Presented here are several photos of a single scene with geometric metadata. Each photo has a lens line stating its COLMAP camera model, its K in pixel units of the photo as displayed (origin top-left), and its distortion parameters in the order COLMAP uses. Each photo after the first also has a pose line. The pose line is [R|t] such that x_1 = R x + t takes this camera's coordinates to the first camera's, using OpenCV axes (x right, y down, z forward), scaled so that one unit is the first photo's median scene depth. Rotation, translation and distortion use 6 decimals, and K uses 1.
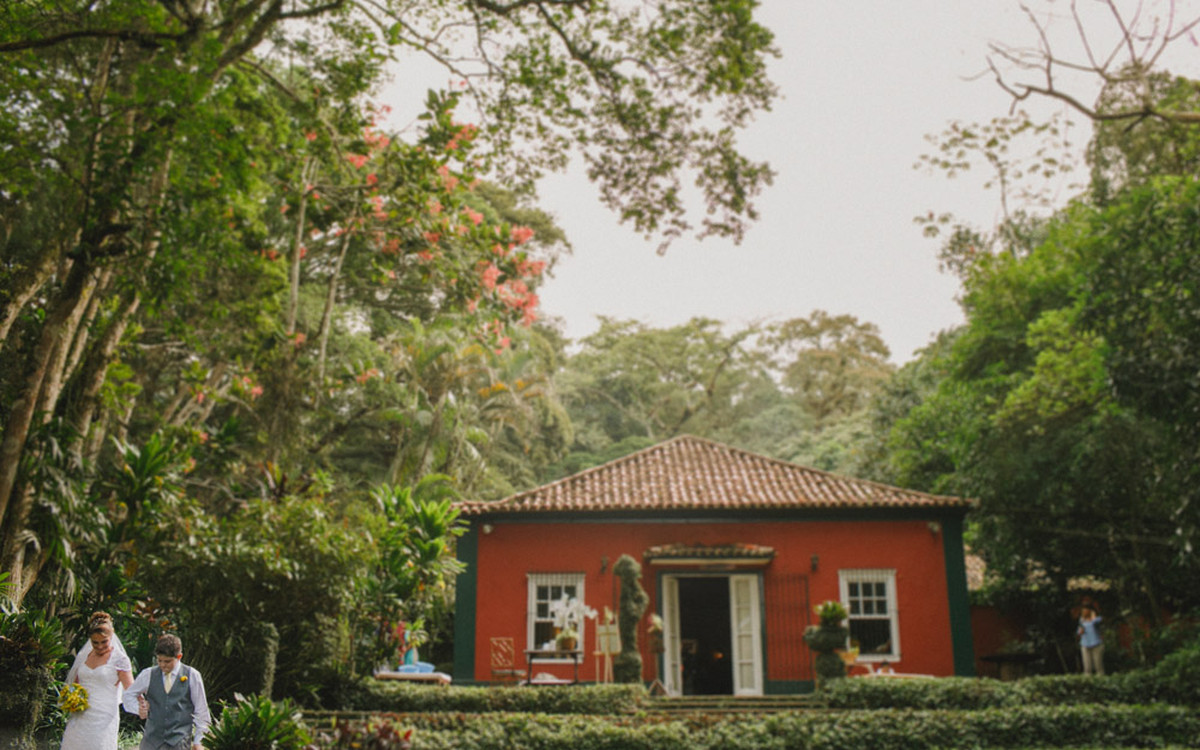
lens RADIAL K [[1216.7, 0, 579.8], [0, 1216.7, 350.6], [0, 0, 1]] dist [-0.095125, 0.122492]
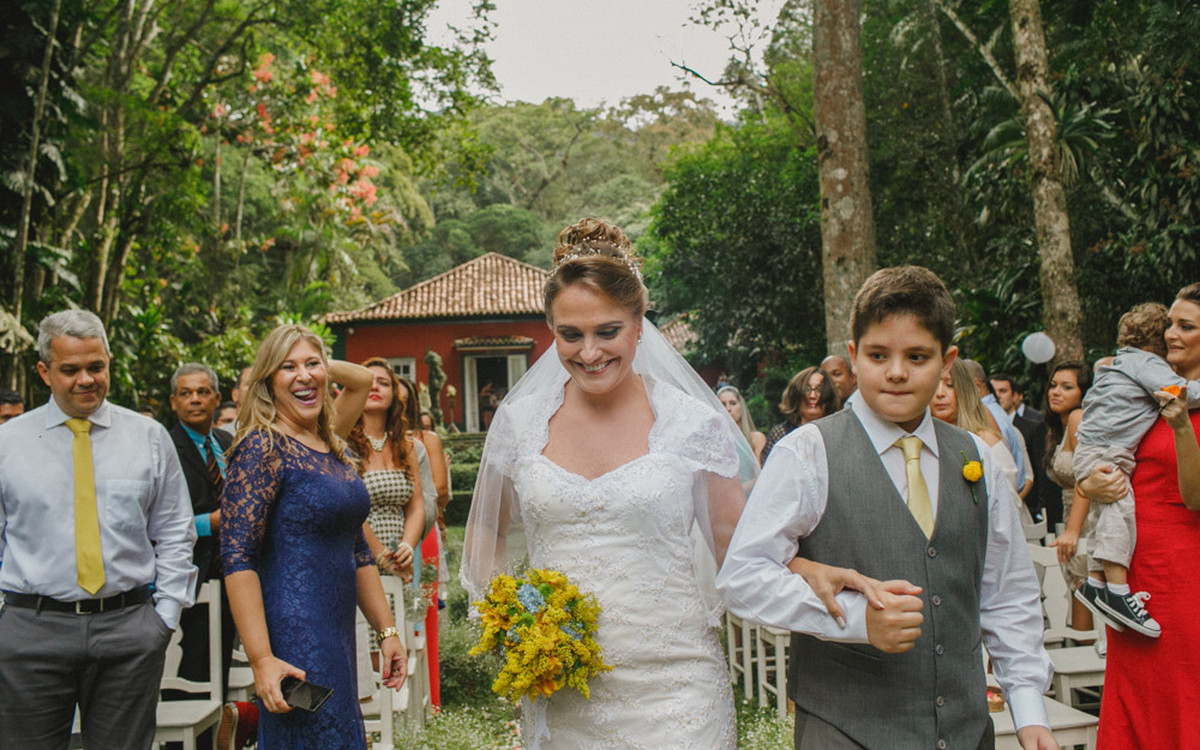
lens RADIAL K [[1258.9, 0, 602.8], [0, 1258.9, 354.6], [0, 0, 1]] dist [-0.124908, 0.226102]
pose [[0.995315, -0.029418, 0.092096, 0.098003], [0.007829, 0.973978, 0.226506, -0.188277], [-0.096363, -0.224724, 0.969646, -0.605921]]
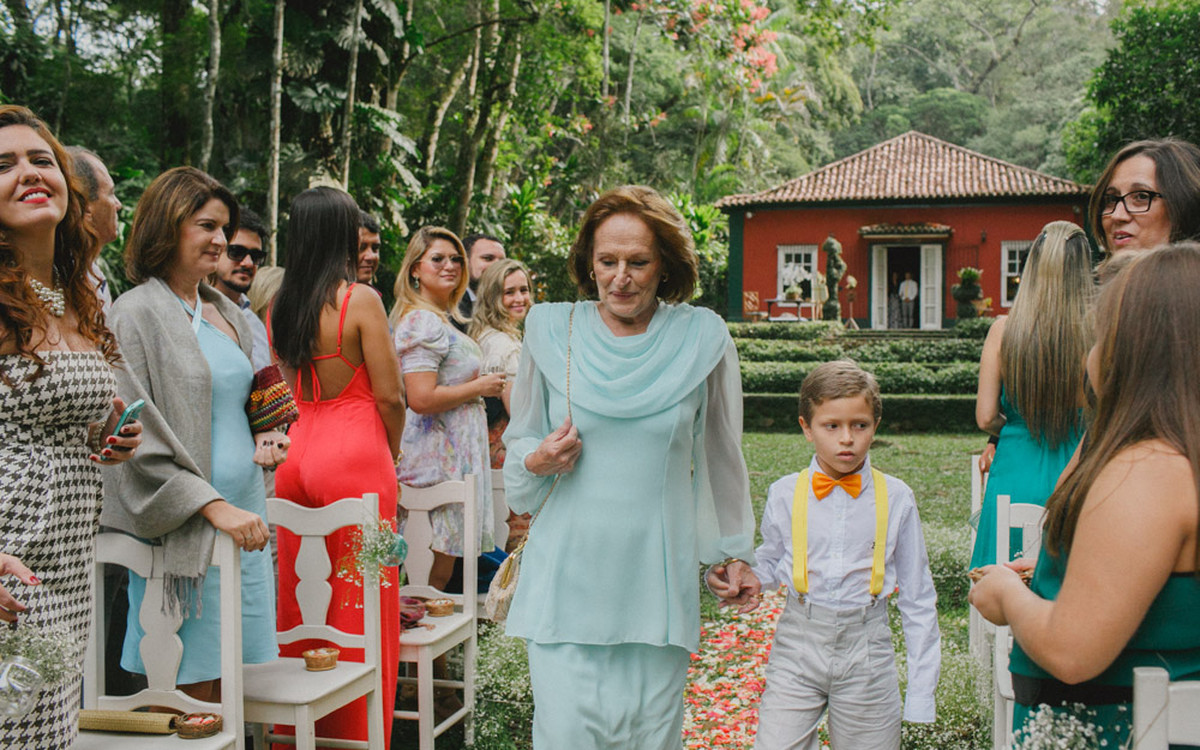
lens RADIAL K [[1251.5, 0, 624.2], [0, 1251.5, 376.3], [0, 0, 1]] dist [-0.066225, 0.029469]
pose [[0.969606, 0.012716, -0.244341, 0.147658], [0.065377, 0.948874, 0.308811, -0.142046], [0.235775, -0.315399, 0.919202, -0.467314]]
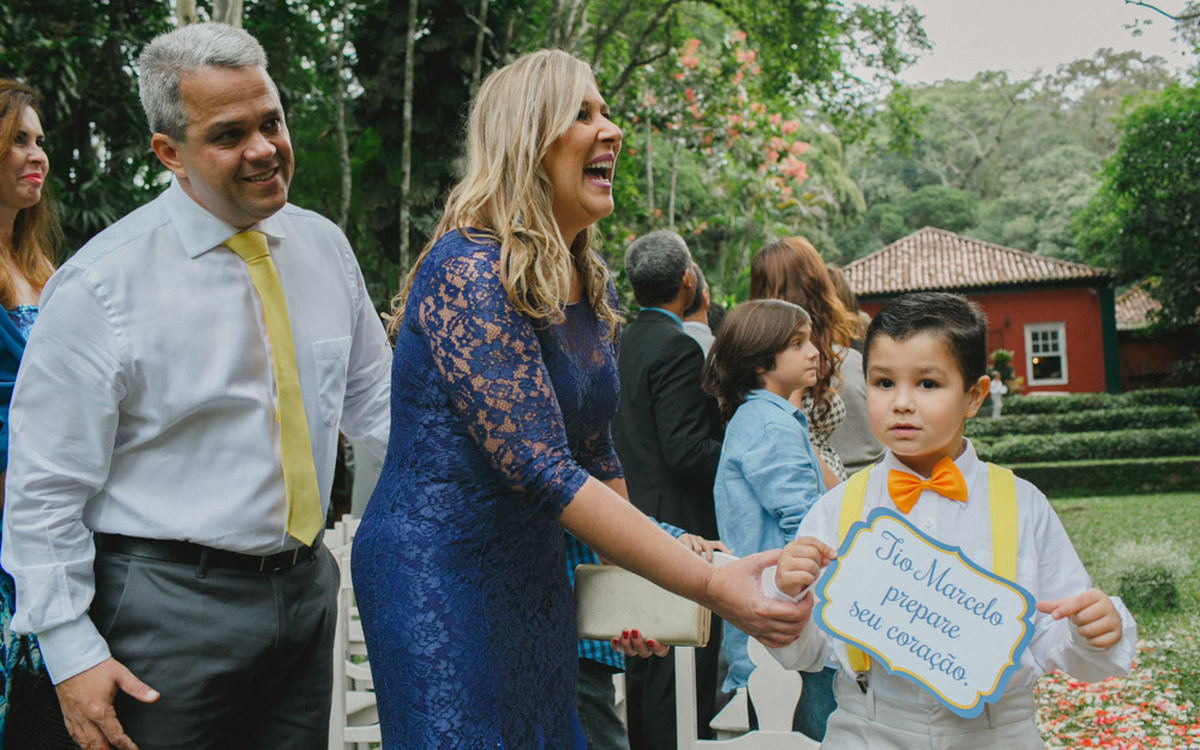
lens RADIAL K [[1222.2, 0, 600.0], [0, 1222.2, 375.0], [0, 0, 1]] dist [-0.110929, 0.163235]
pose [[0.965113, -0.055403, -0.255905, 0.089528], [0.115383, 0.967333, 0.225727, -0.155511], [0.235039, -0.247380, 0.939979, -0.538953]]
